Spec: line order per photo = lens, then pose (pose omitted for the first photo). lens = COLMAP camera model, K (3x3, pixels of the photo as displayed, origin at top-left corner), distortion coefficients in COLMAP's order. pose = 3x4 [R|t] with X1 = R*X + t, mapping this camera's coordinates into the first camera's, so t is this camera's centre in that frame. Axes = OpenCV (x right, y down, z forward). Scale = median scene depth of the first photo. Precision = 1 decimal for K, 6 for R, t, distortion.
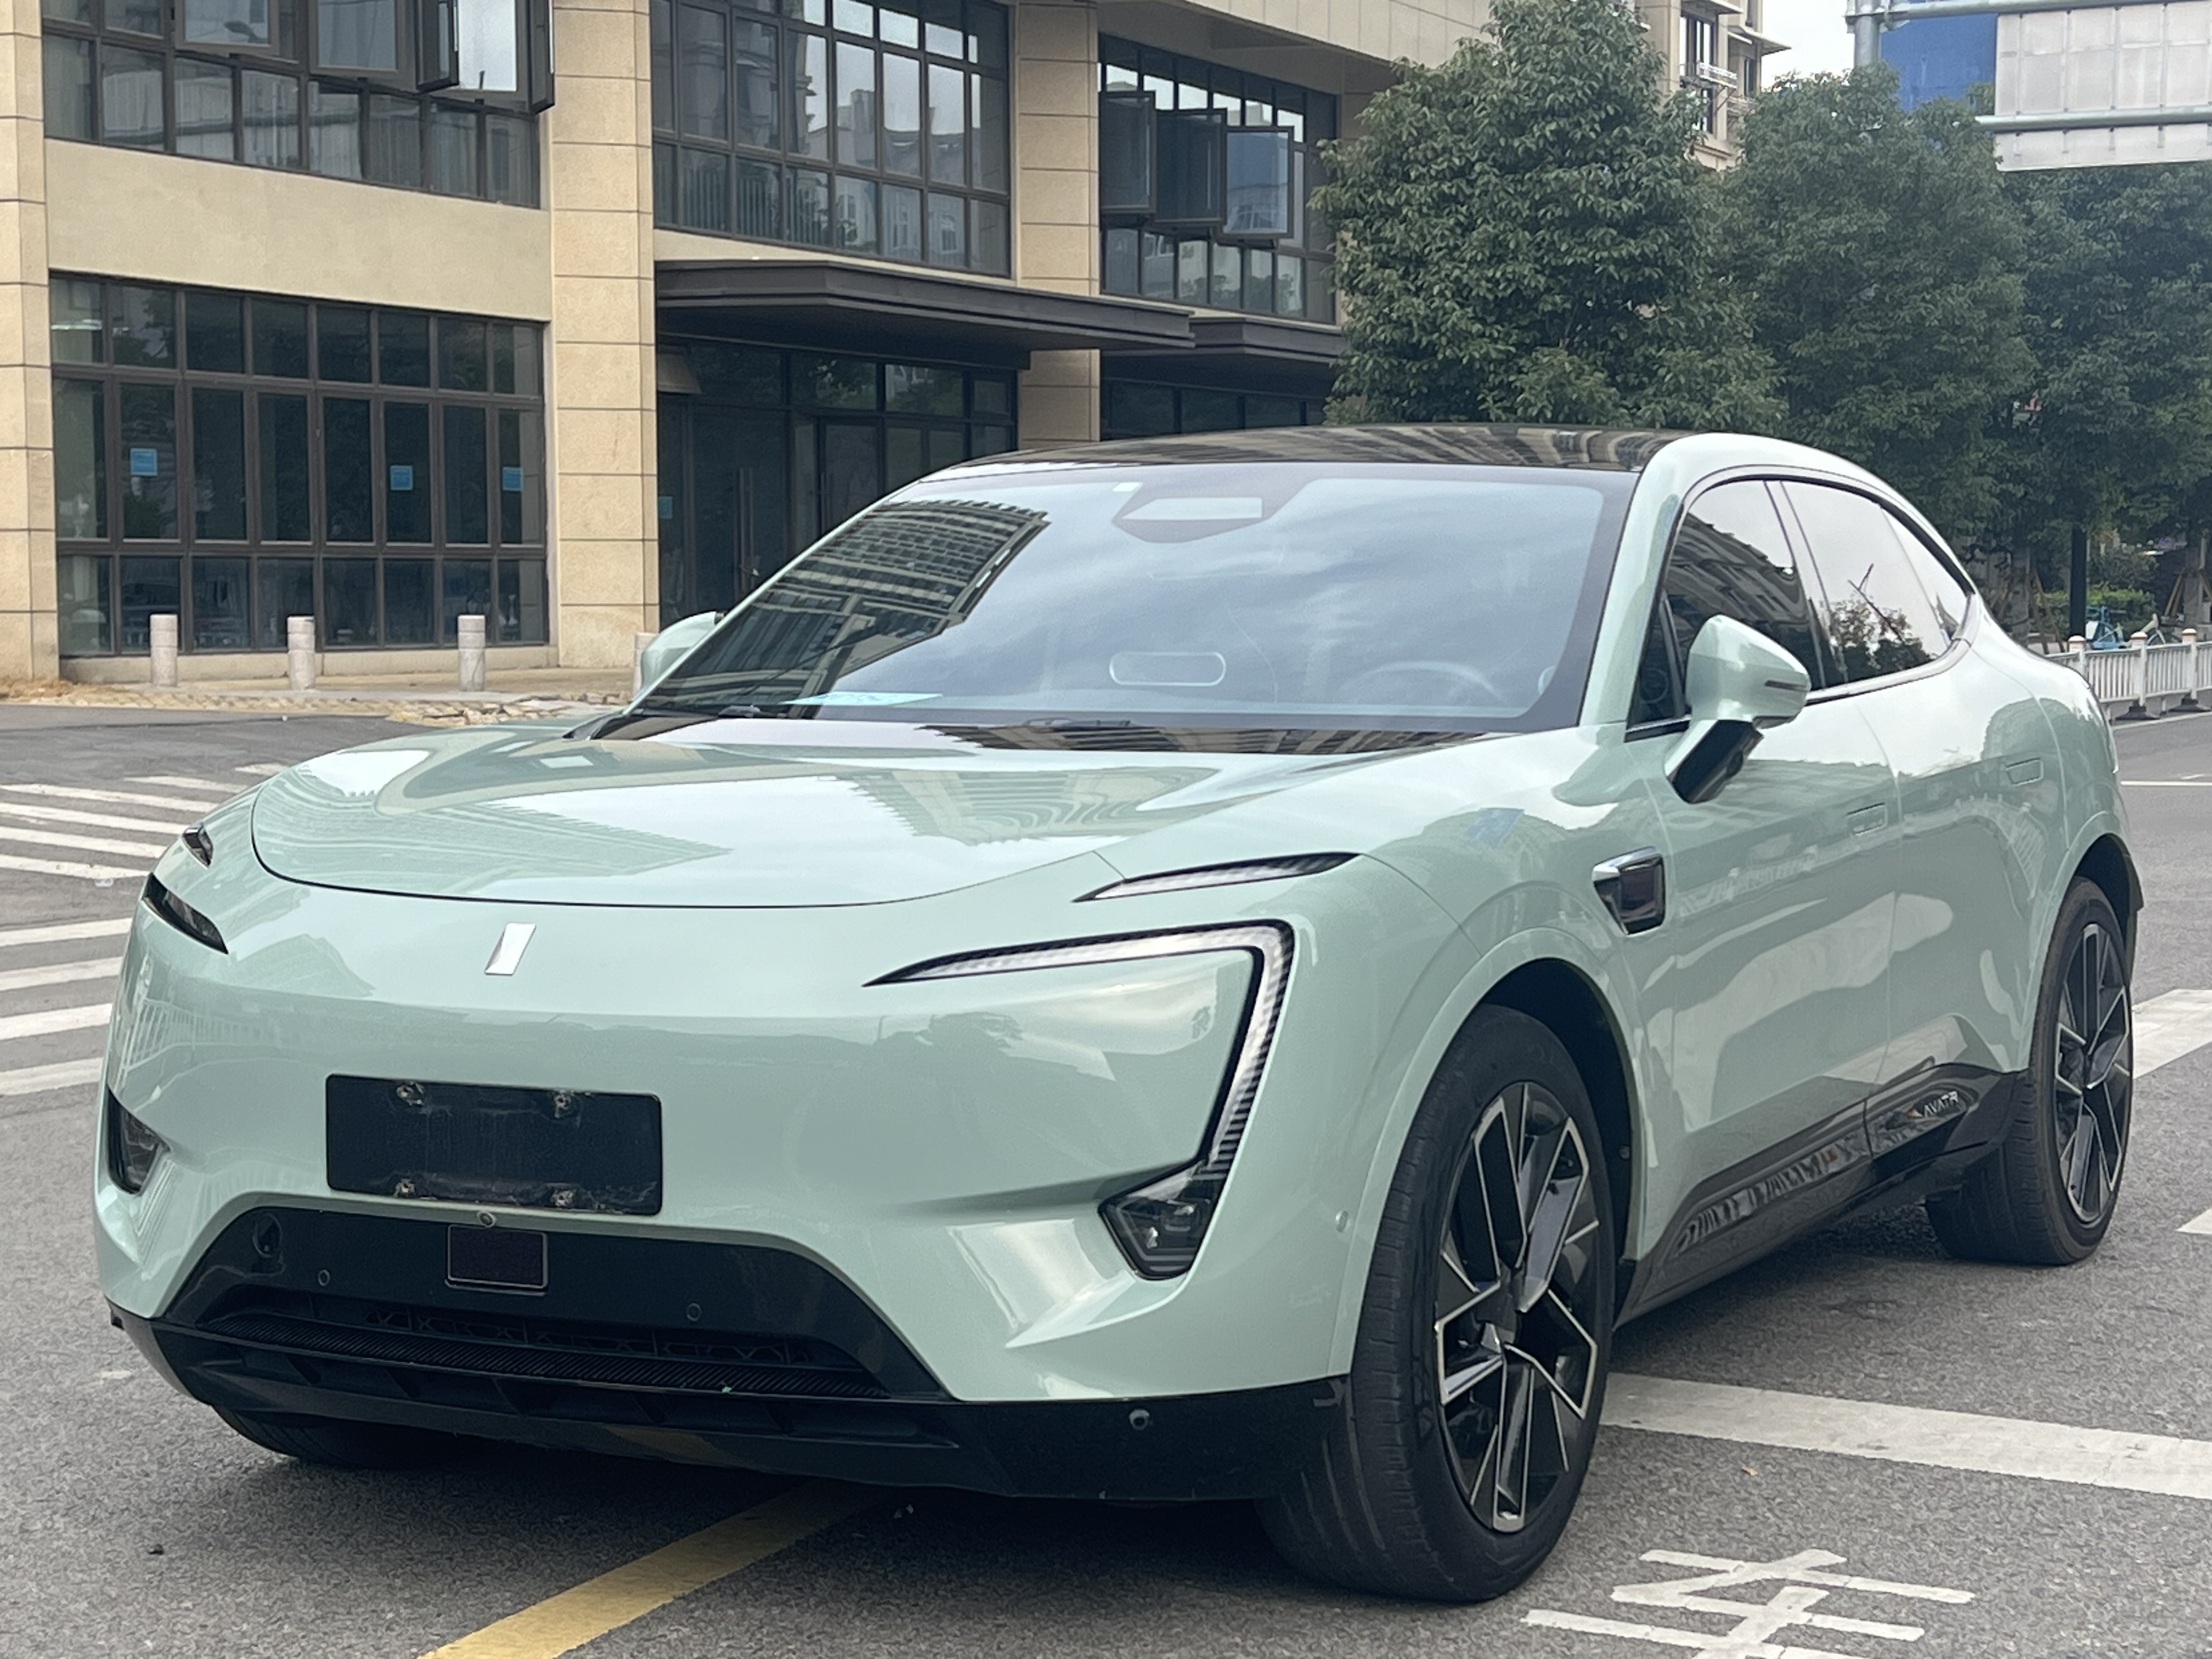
lens RADIAL K [[4103.6, 0, 1098.1], [0, 4103.6, 841.0], [0, 0, 1]] dist [0.140287, 0.000000]
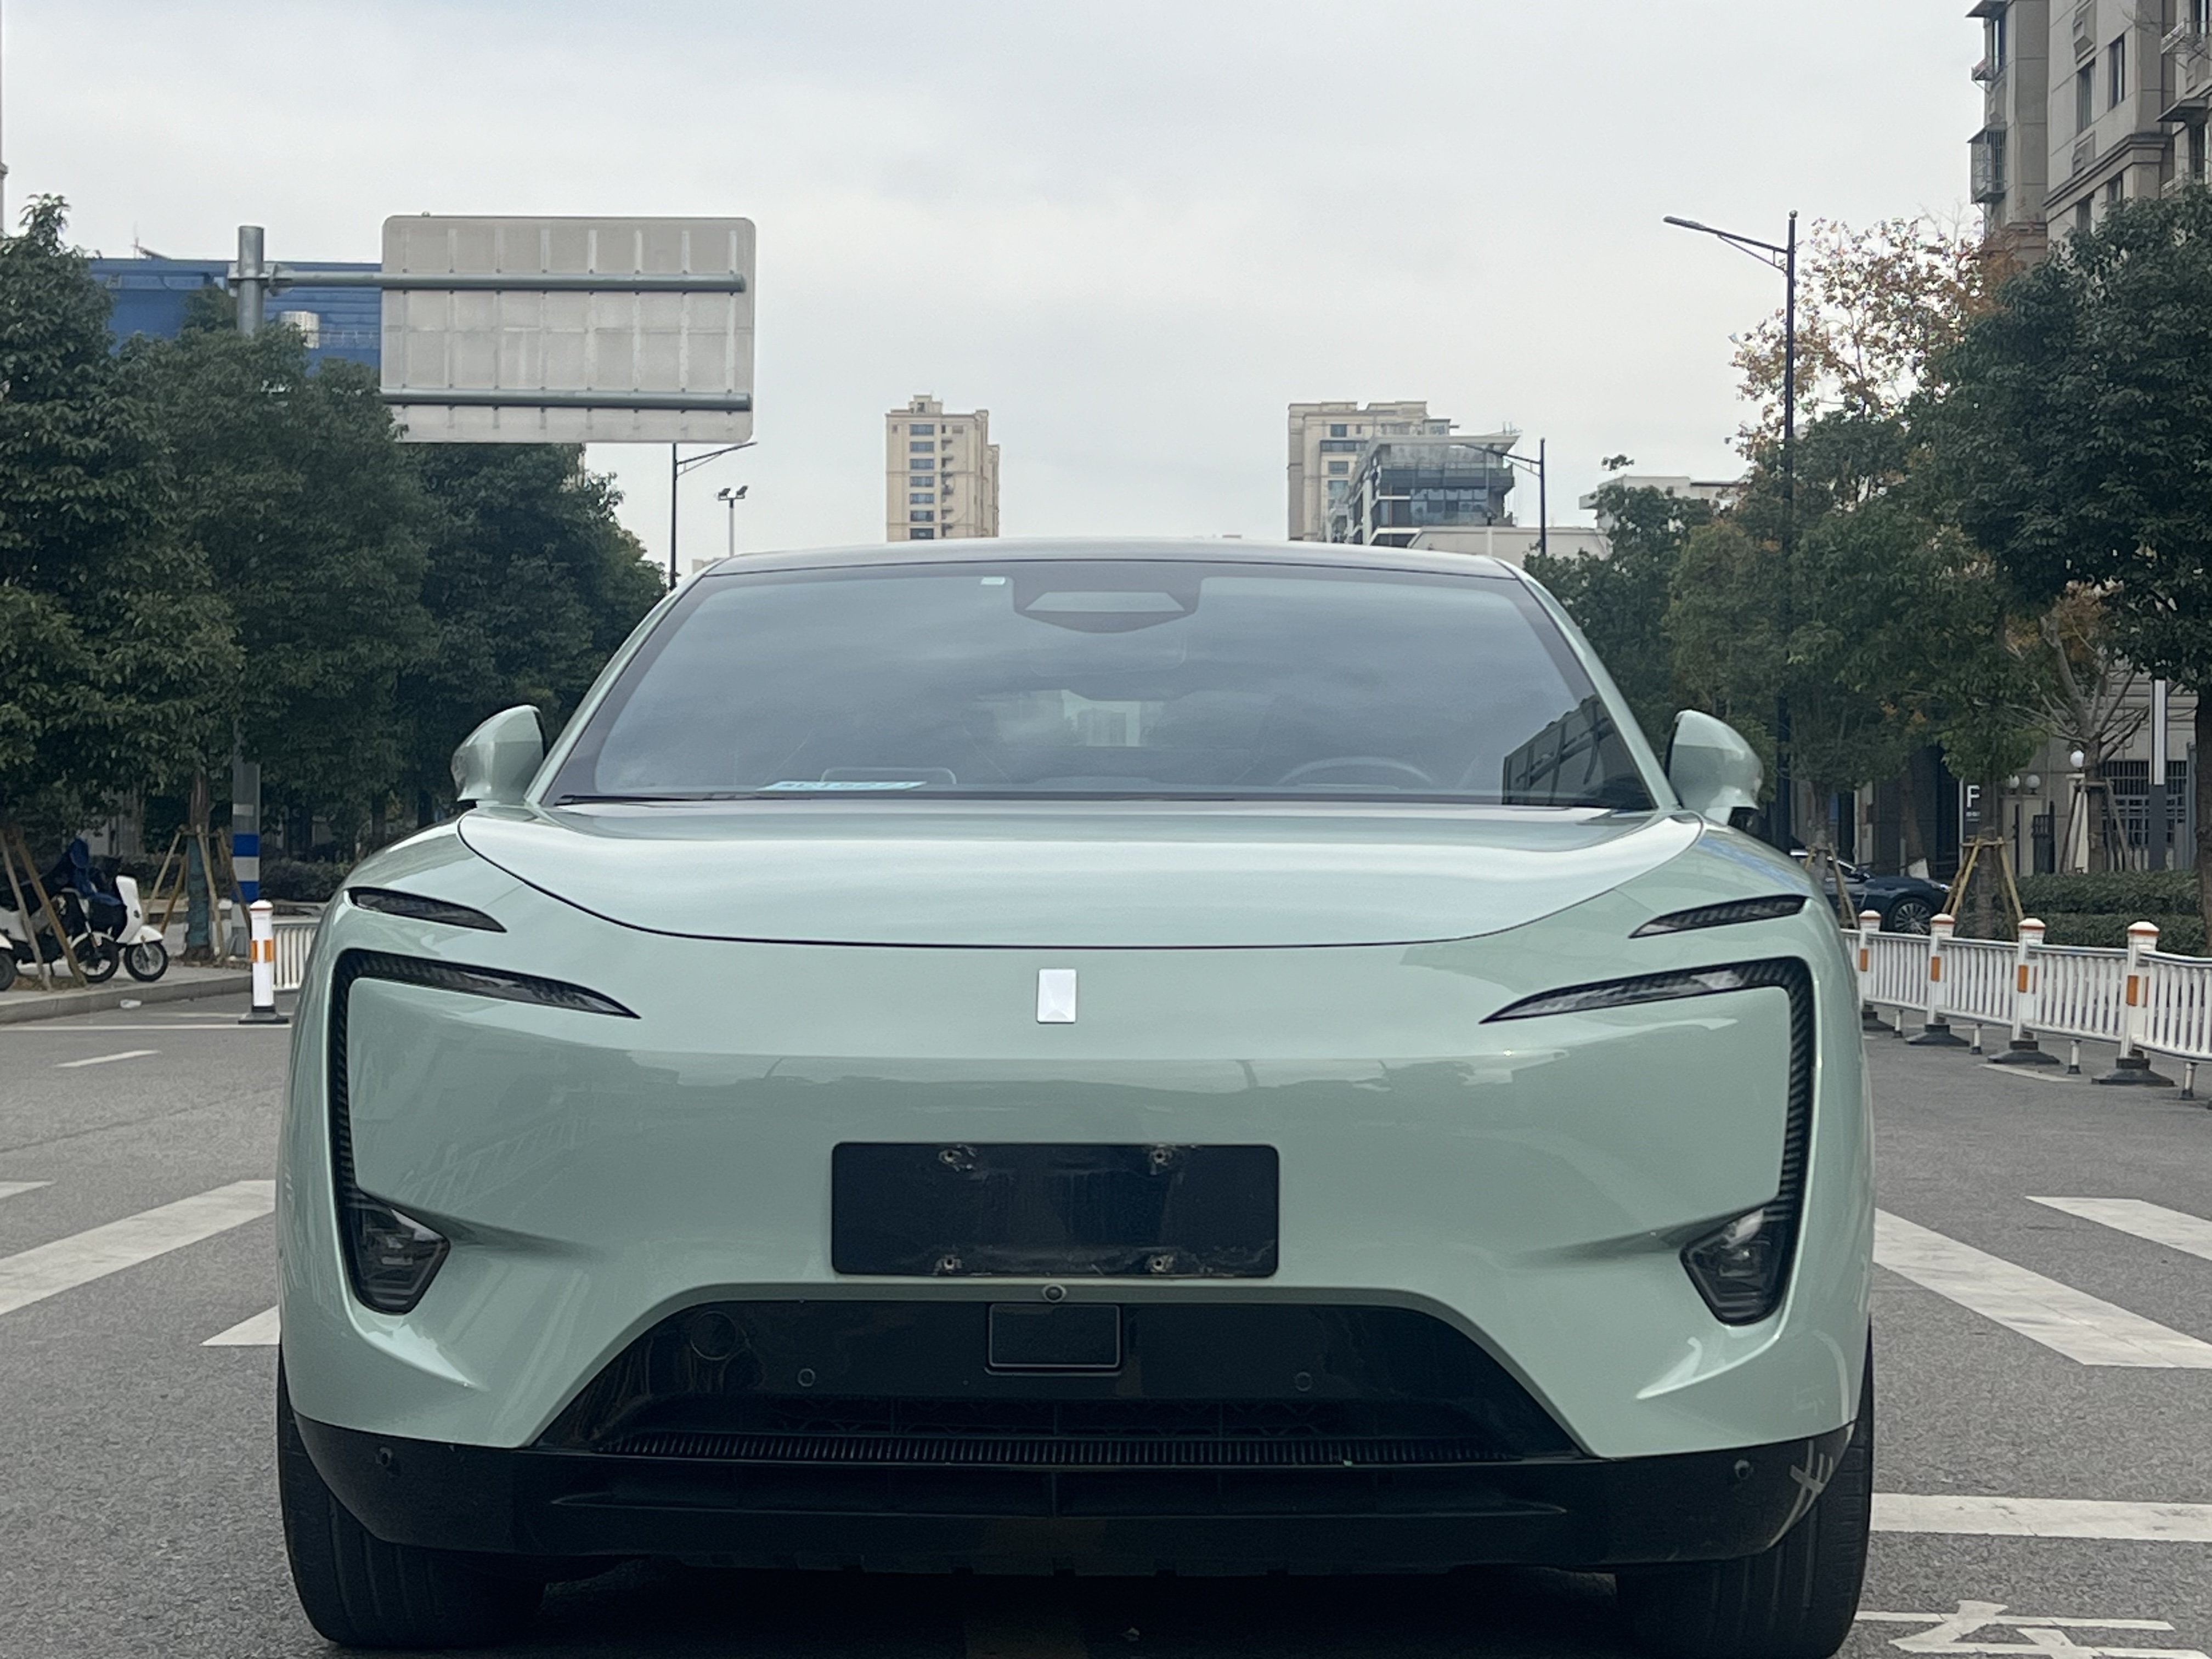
lens RADIAL K [[4103.6, 0, 1098.9], [0, 4103.6, 840.2], [0, 0, 1]] dist [0.140287, 0.000000]
pose [[0.899326, 0.009733, 0.437170, -0.083675], [0.021266, 0.997596, -0.065957, 0.008169], [-0.436761, 0.068614, 0.896957, 0.028161]]
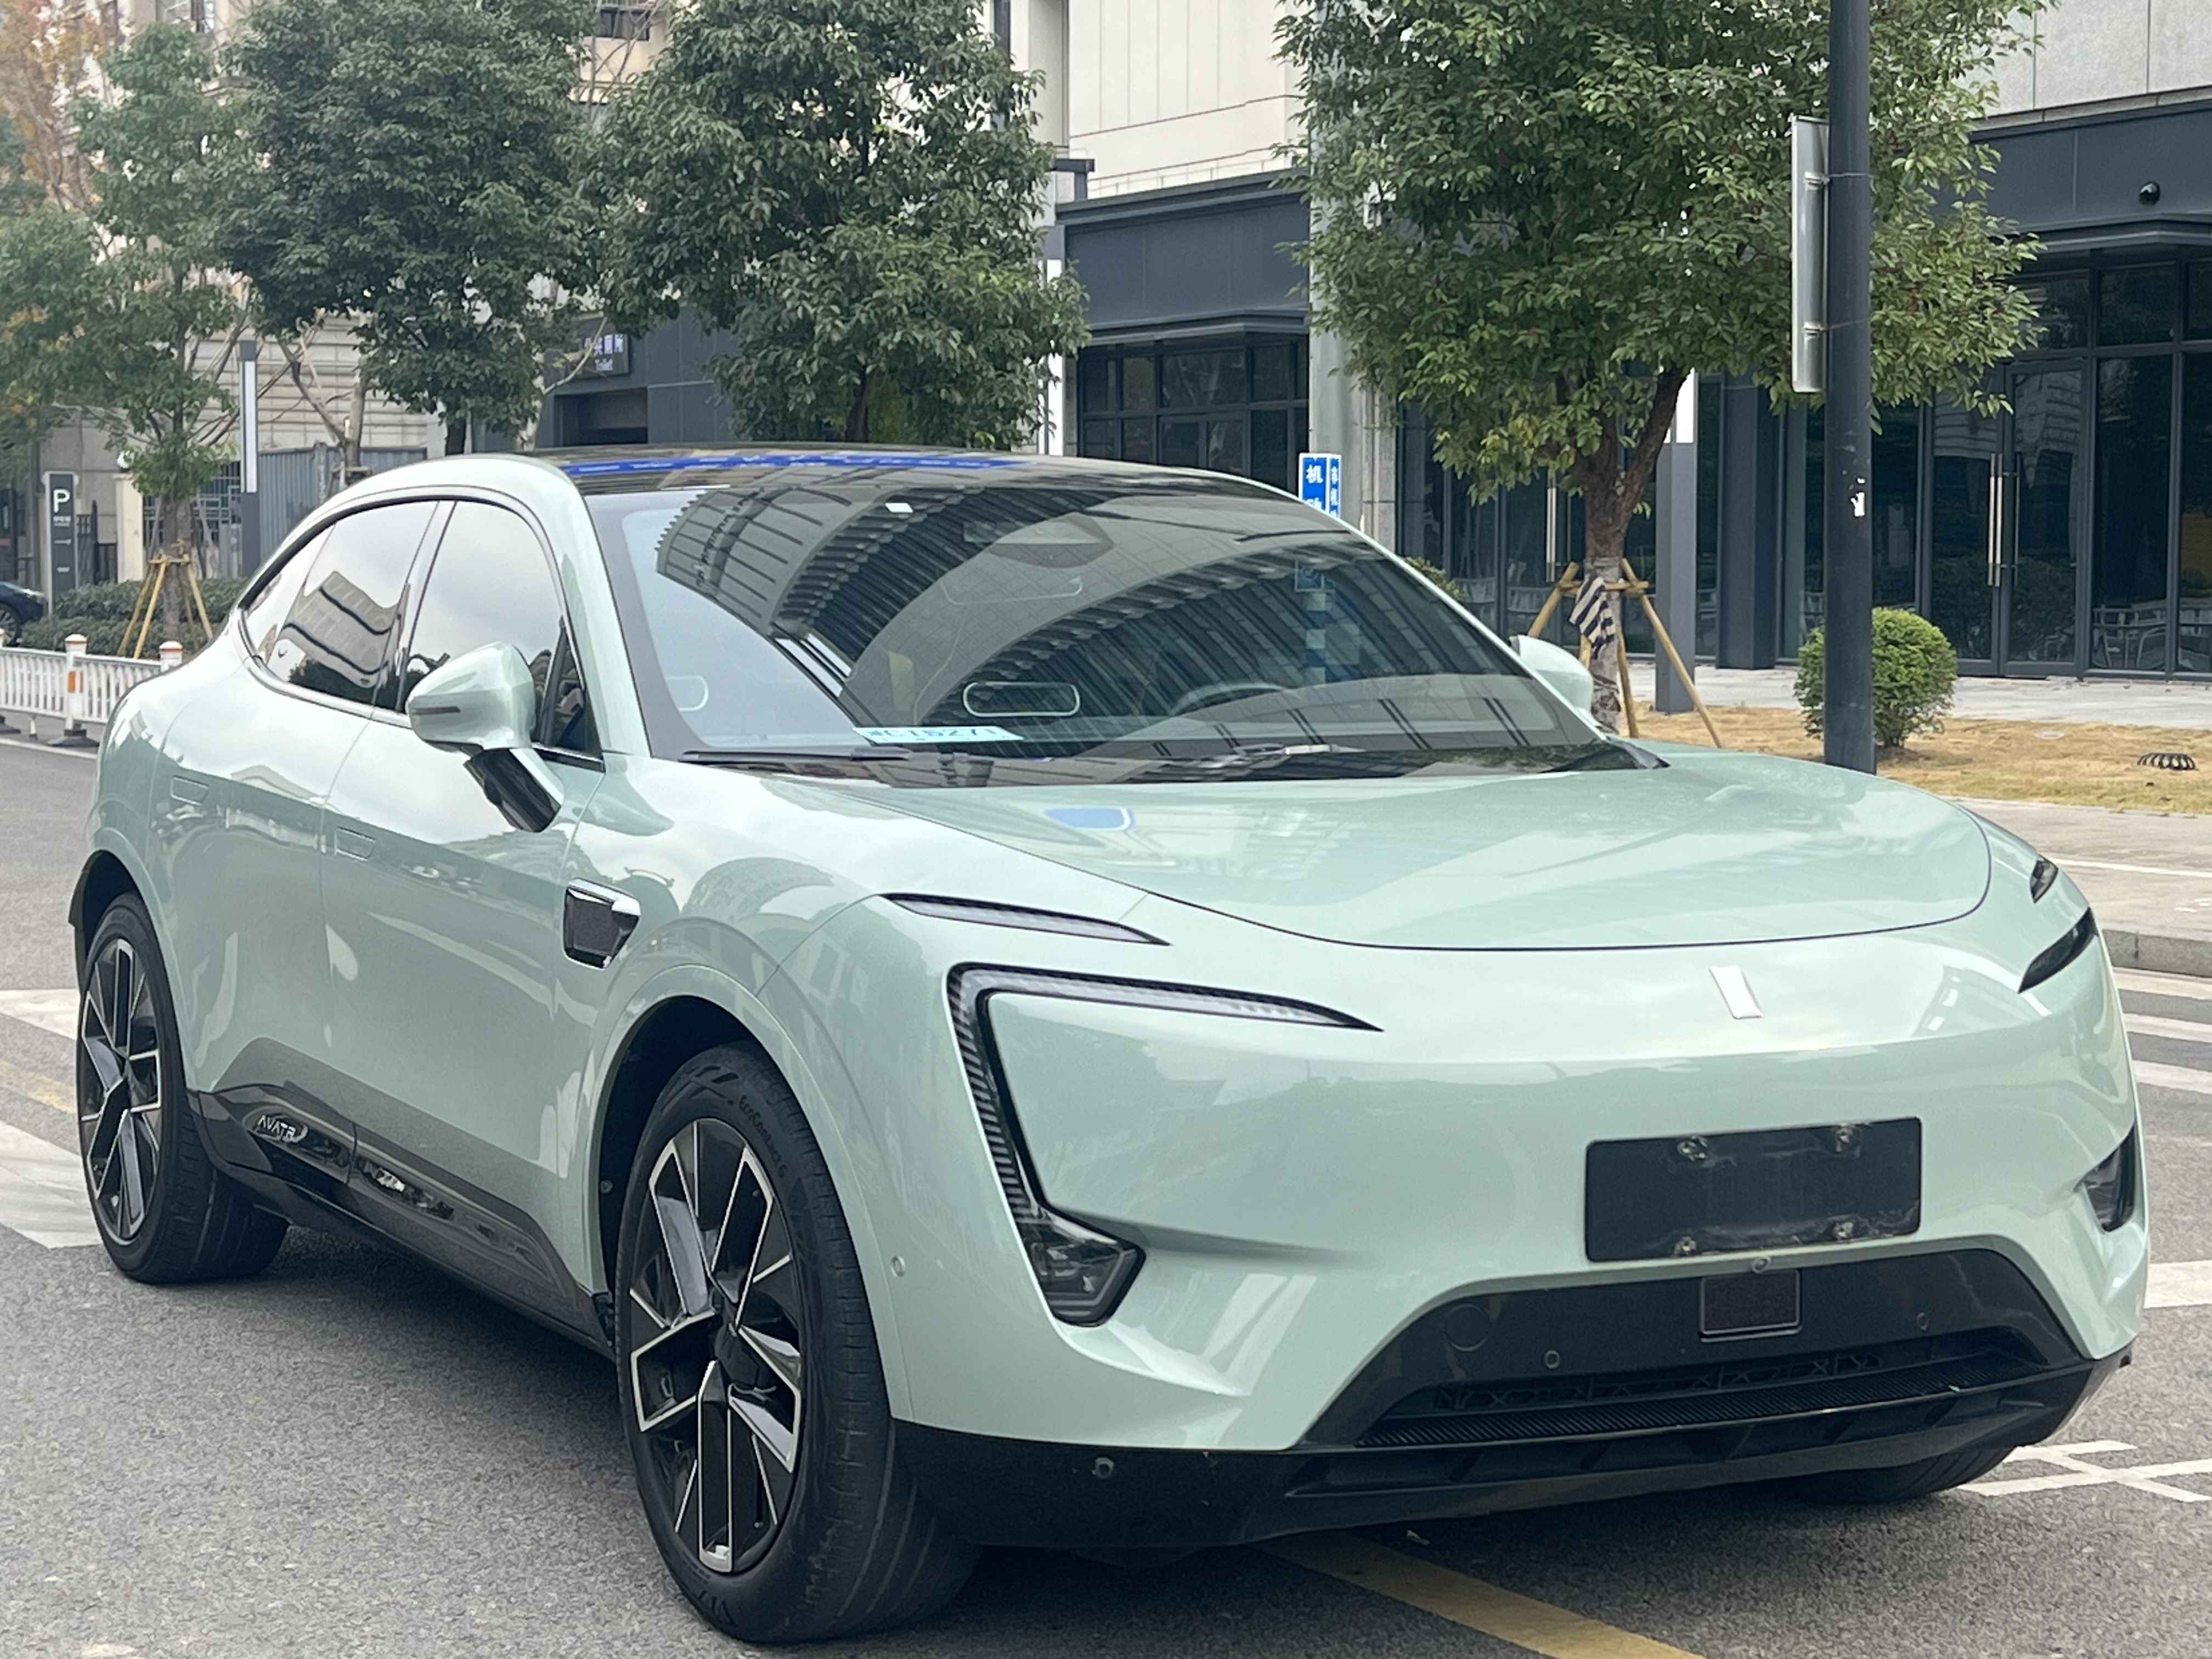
lens RADIAL K [[4103.6, 0, 1102.2], [0, 4103.6, 826.0], [0, 0, 1]] dist [0.140287, 0.000000]
pose [[0.570407, -0.051399, 0.819753, -0.164077], [0.050324, 0.998352, 0.027580, -0.007696], [-0.819819, 0.025521, 0.572053, 0.087418]]
